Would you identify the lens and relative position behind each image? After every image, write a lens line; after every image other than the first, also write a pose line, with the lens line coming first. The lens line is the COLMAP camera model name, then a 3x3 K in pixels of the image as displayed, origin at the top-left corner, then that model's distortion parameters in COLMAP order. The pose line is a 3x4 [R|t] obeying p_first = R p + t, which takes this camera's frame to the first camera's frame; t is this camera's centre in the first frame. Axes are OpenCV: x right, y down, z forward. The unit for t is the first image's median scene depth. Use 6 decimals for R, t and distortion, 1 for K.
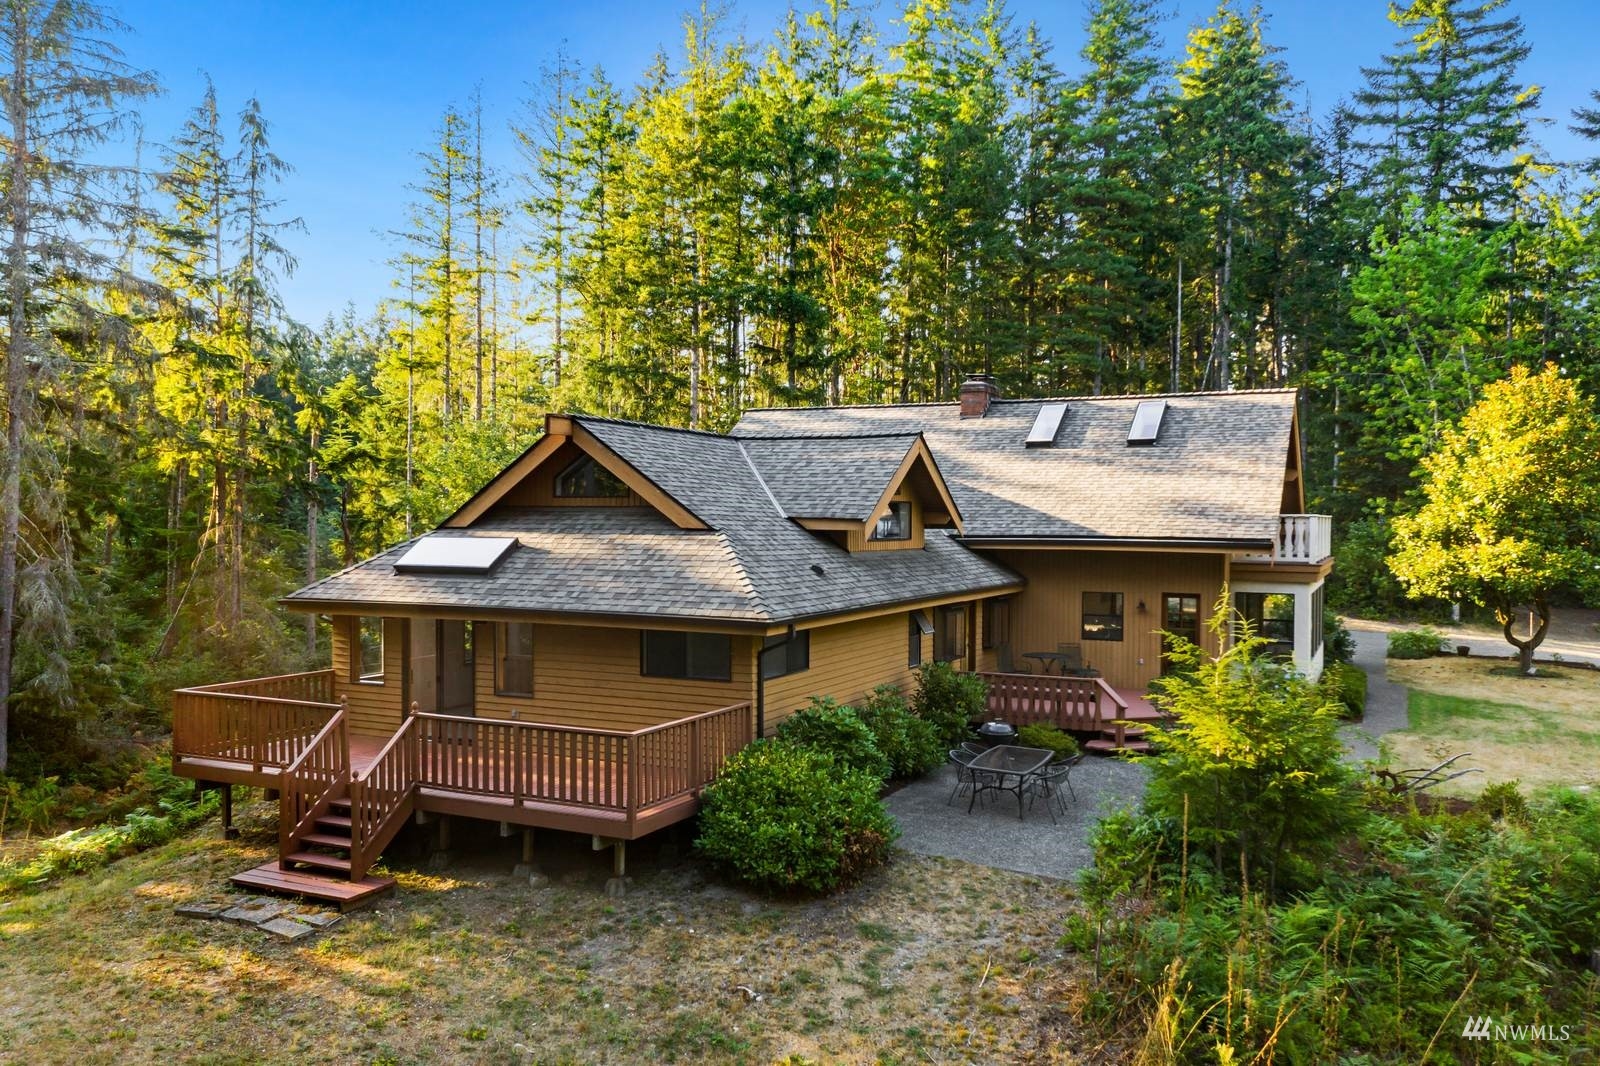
lens RADIAL K [[1244.3, 0, 800.0], [0, 1244.3, 533.0], [0, 0, 1]] dist [-0.009746, 0.001311]
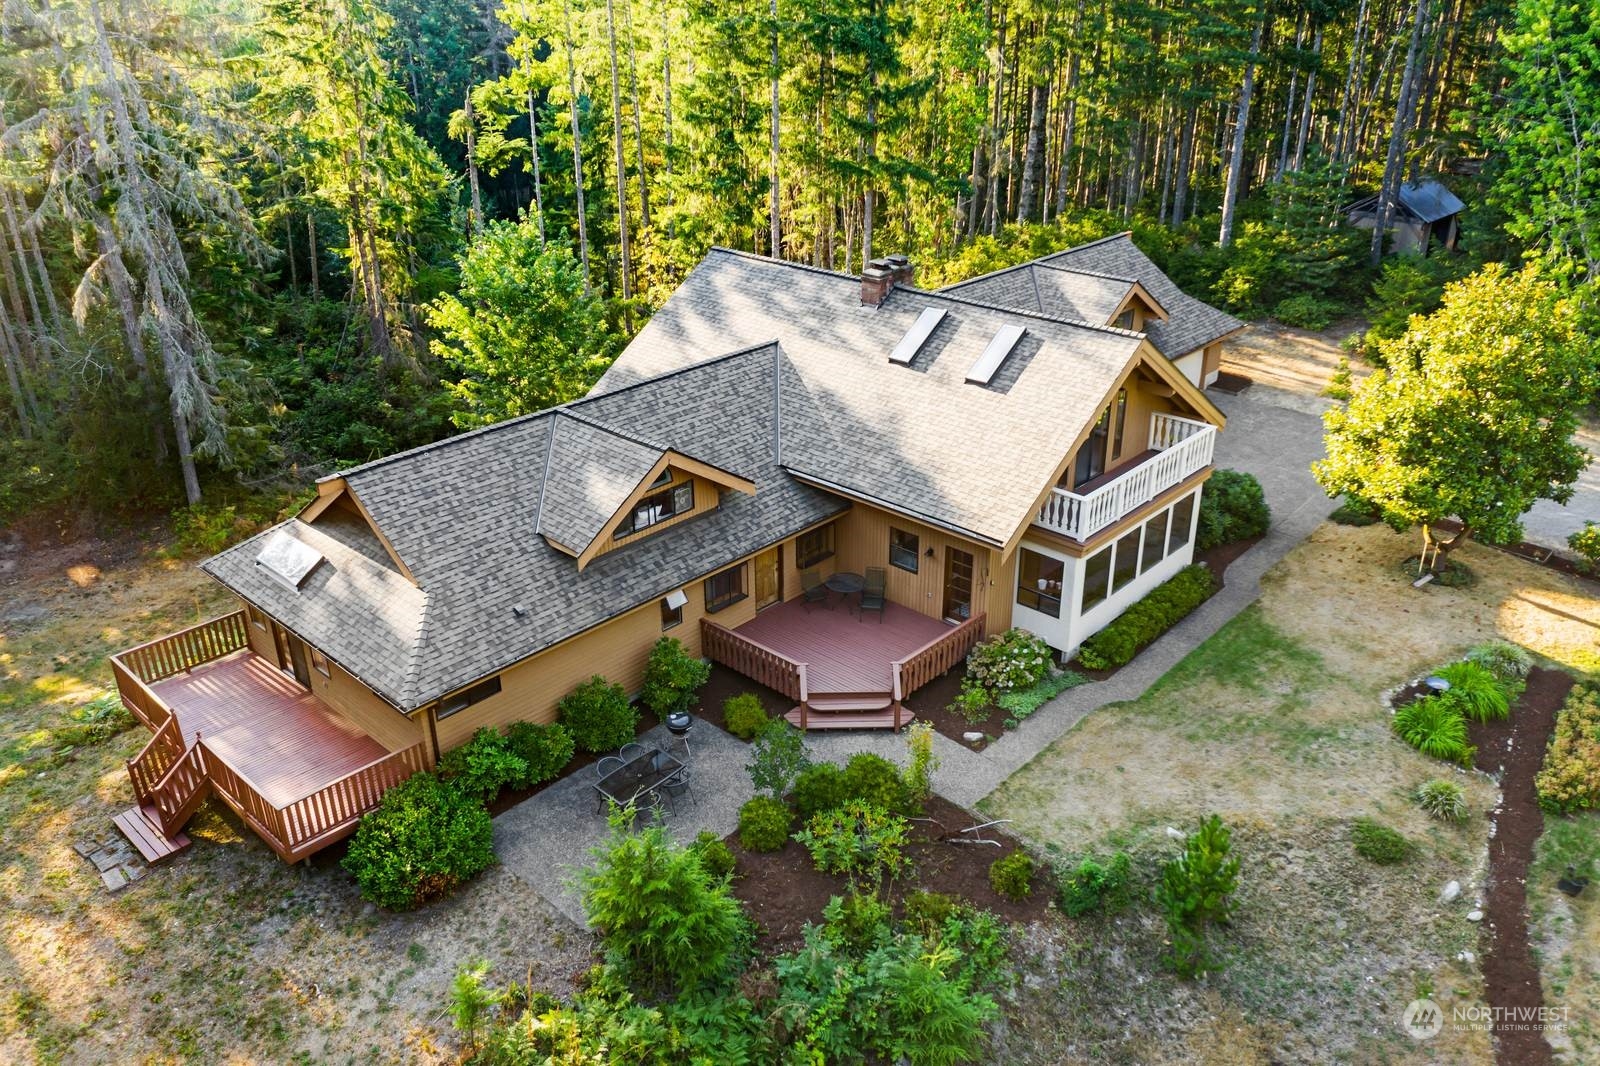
lens RADIAL K [[1244.3, 0, 800.0], [0, 1244.3, 533.0], [0, 0, 1]] dist [-0.009746, 0.001311]
pose [[0.953329, 0.110793, -0.280871, 0.447732], [0.016270, 0.910040, 0.414201, -0.397444], [0.301494, -0.399439, 0.865765, 0.002556]]
